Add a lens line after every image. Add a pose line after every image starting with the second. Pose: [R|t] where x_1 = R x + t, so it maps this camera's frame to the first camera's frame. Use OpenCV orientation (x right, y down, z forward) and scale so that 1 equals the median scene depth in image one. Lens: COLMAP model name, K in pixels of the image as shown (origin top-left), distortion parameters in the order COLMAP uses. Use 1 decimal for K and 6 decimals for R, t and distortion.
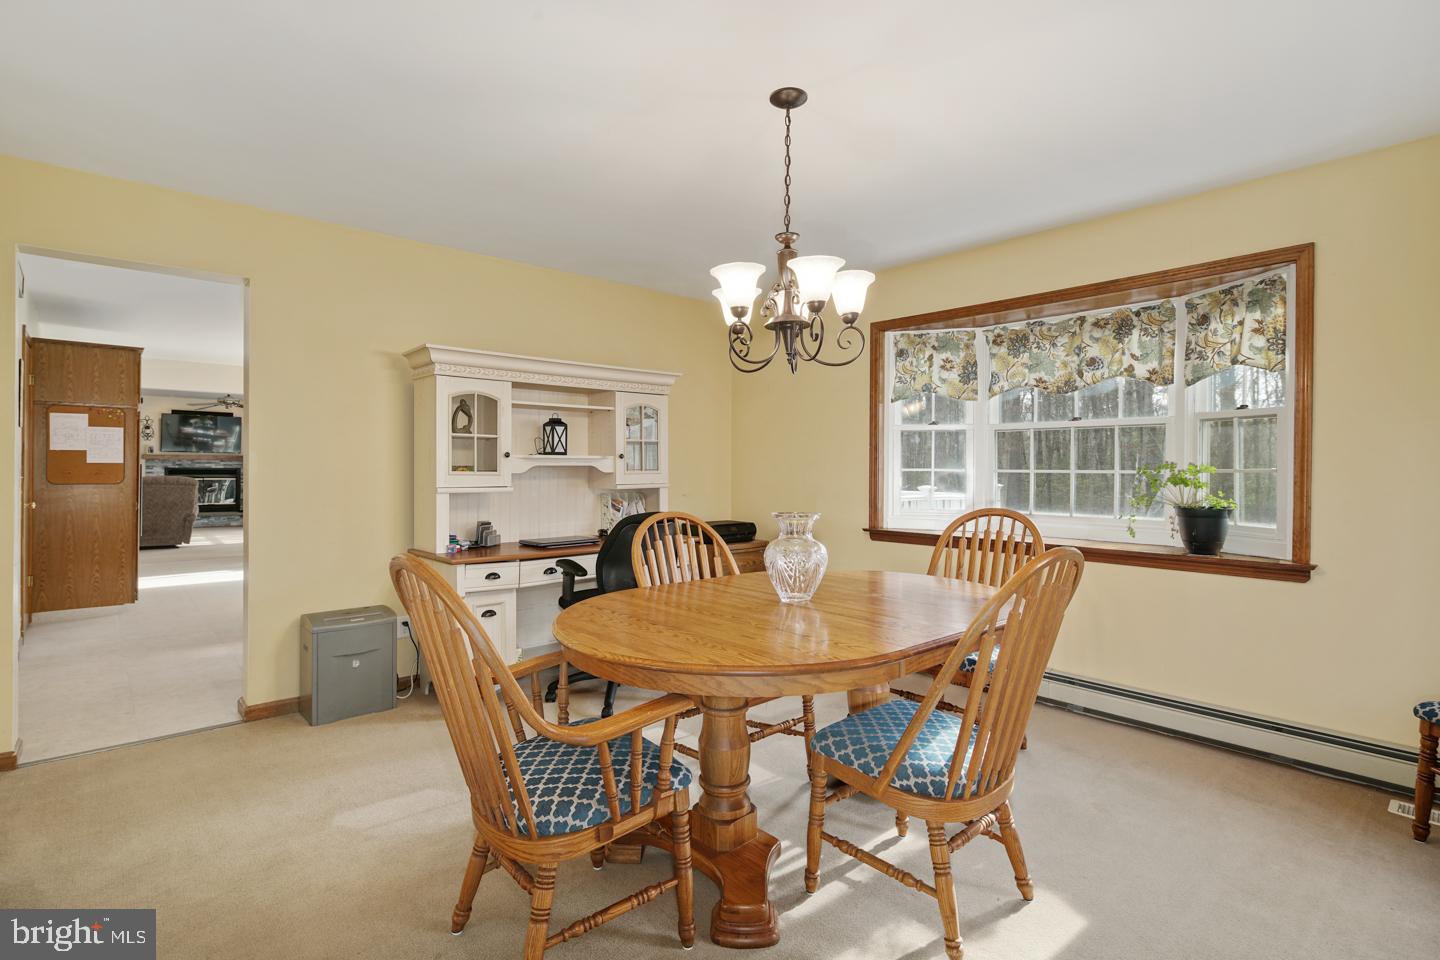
lens RADIAL K [[722.7, 0, 741.5], [0, 722.7, 475.8], [0, 0, 1]] dist [0.003293, 0.000222]
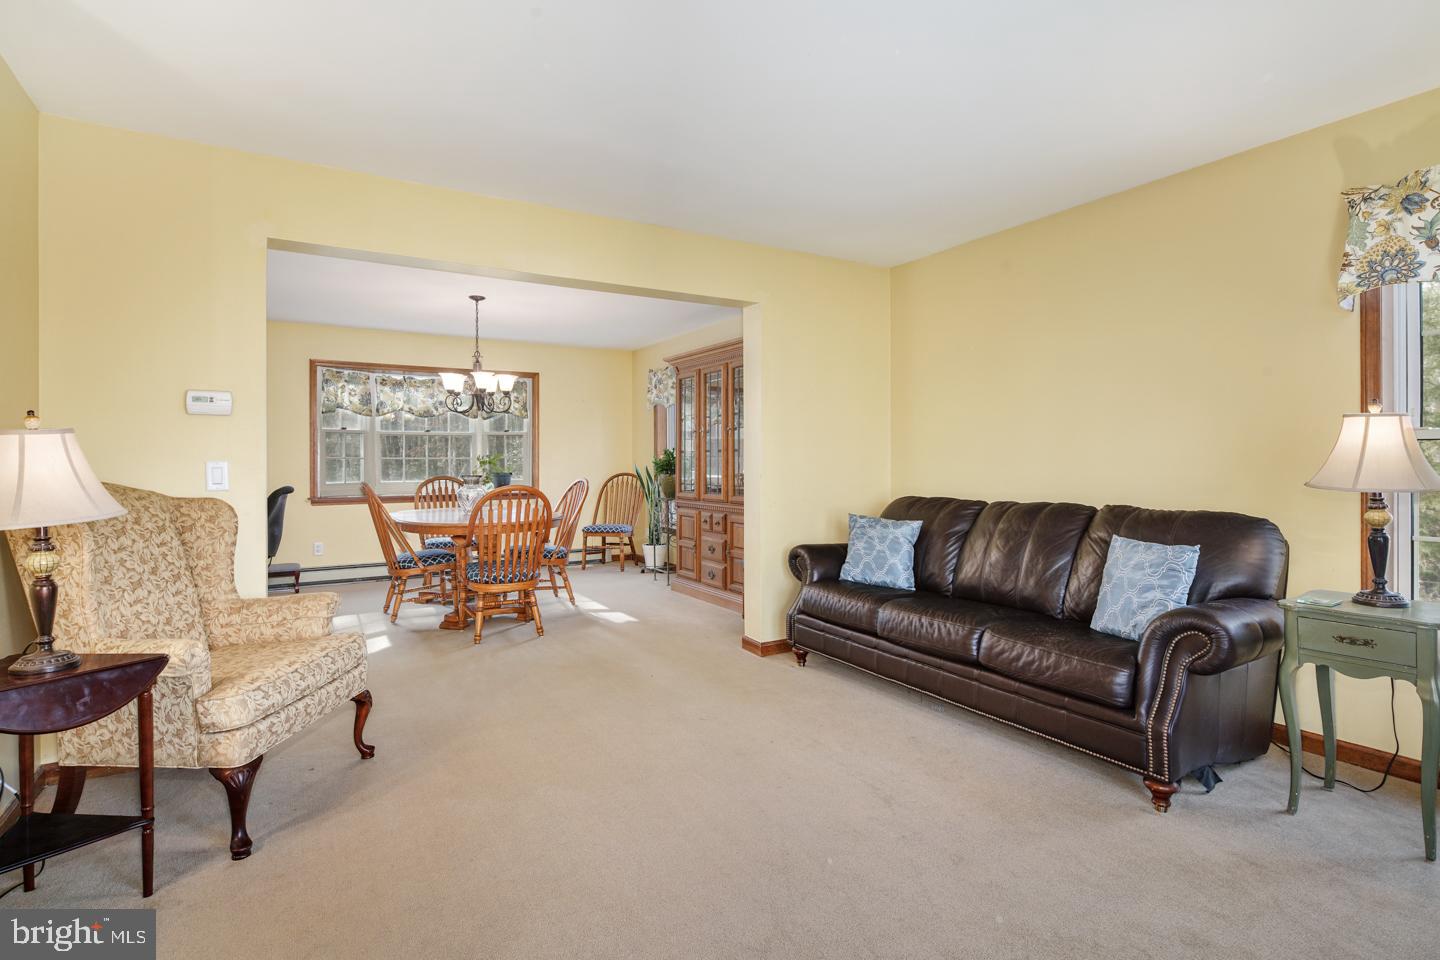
lens RADIAL K [[701.0, 0, 724.1], [0, 701.0, 461.3], [0, 0, 1]] dist [0.002592, 0.000077]
pose [[0.189261, -0.006943, 0.981902, -1.318633], [0.010570, 0.999931, 0.005033, 0.001199], [-0.981870, 0.009426, 0.189321, -0.133305]]
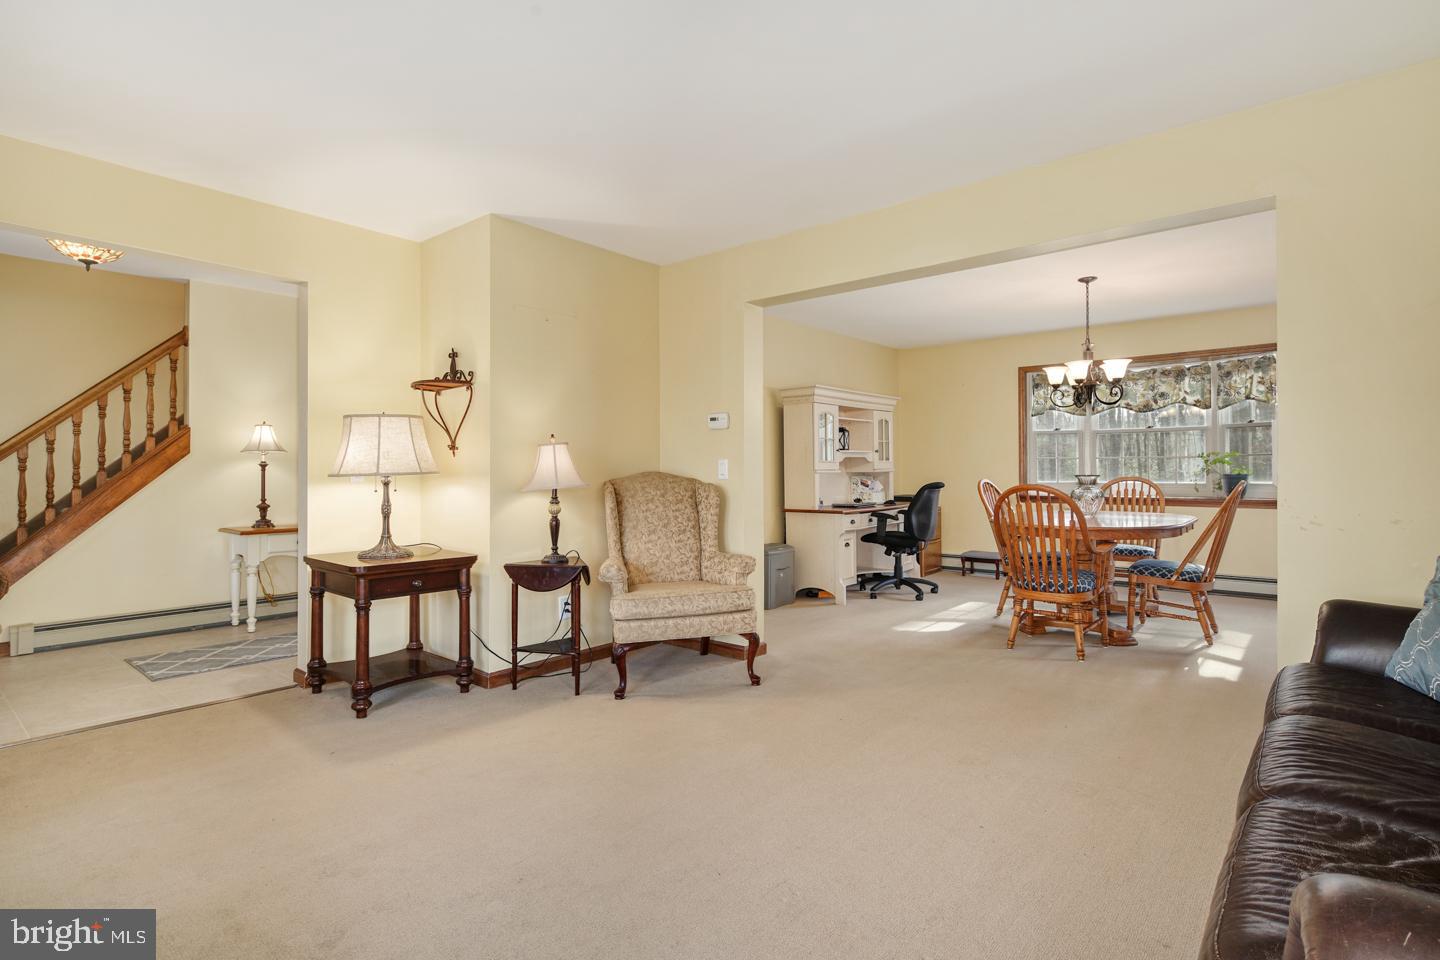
lens RADIAL K [[722.9, 0, 739.0], [0, 722.9, 462.3], [0, 0, 1]] dist [0.000050, -0.000283]
pose [[0.989337, -0.010237, 0.145287, -0.825164], [0.012560, 0.999807, -0.015077, 0.021458], [-0.145105, 0.016742, 0.989275, -0.613021]]
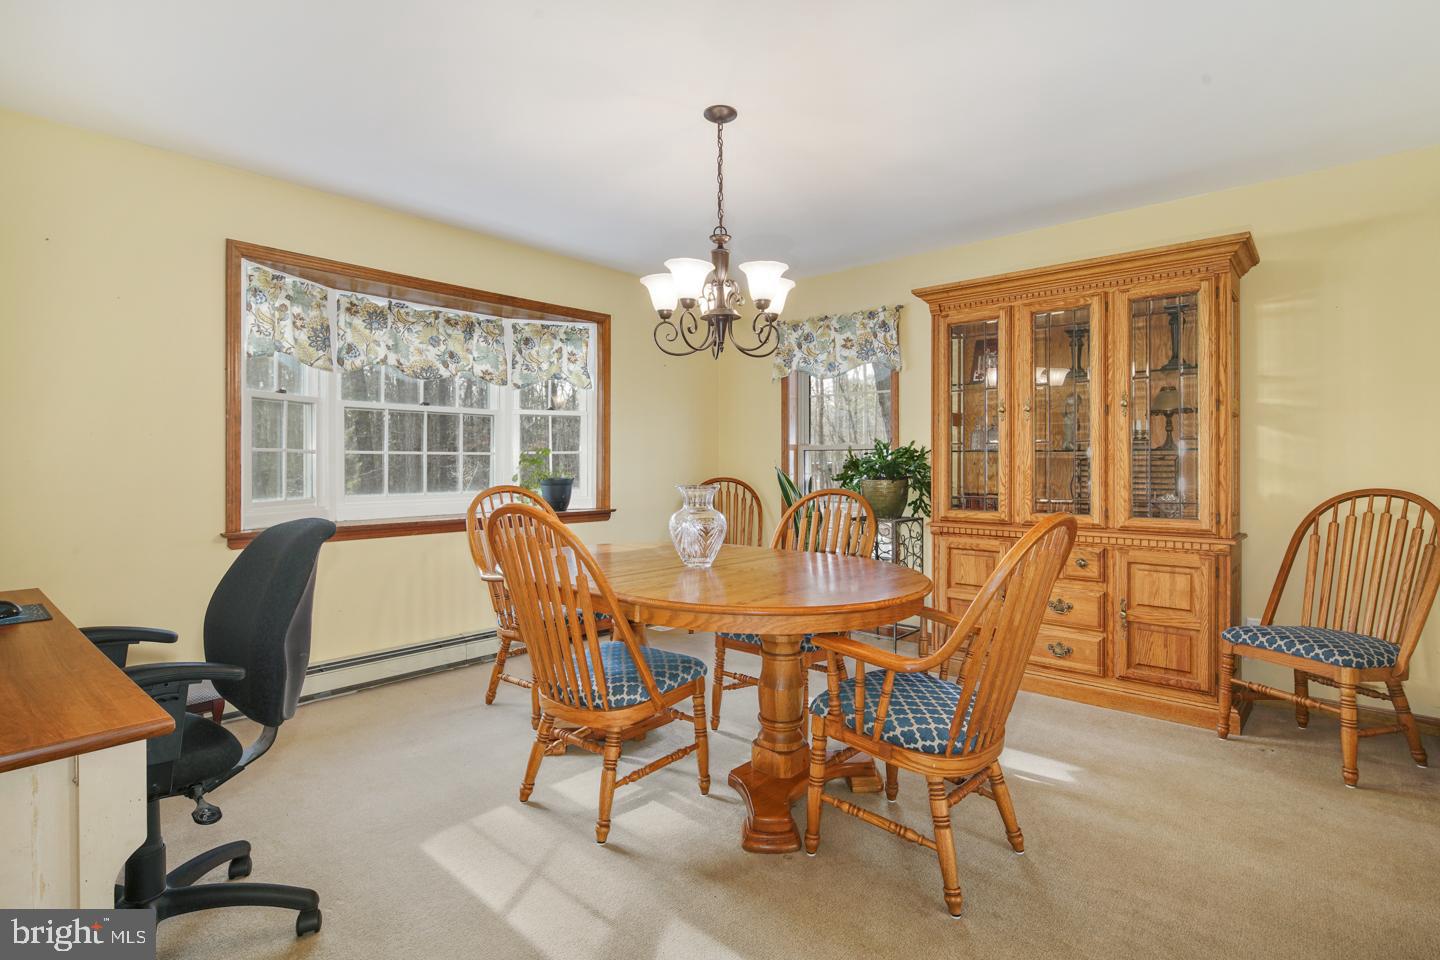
lens RADIAL K [[671.2, 0, 726.0], [0, 671.2, 460.0], [0, 0, 1]] dist [-0.028785, -0.000064]
pose [[-0.122209, -0.010452, 0.992449, -0.620427], [0.005532, 0.999922, 0.011212, -0.004545], [-0.992489, 0.006861, -0.122142, 0.736494]]
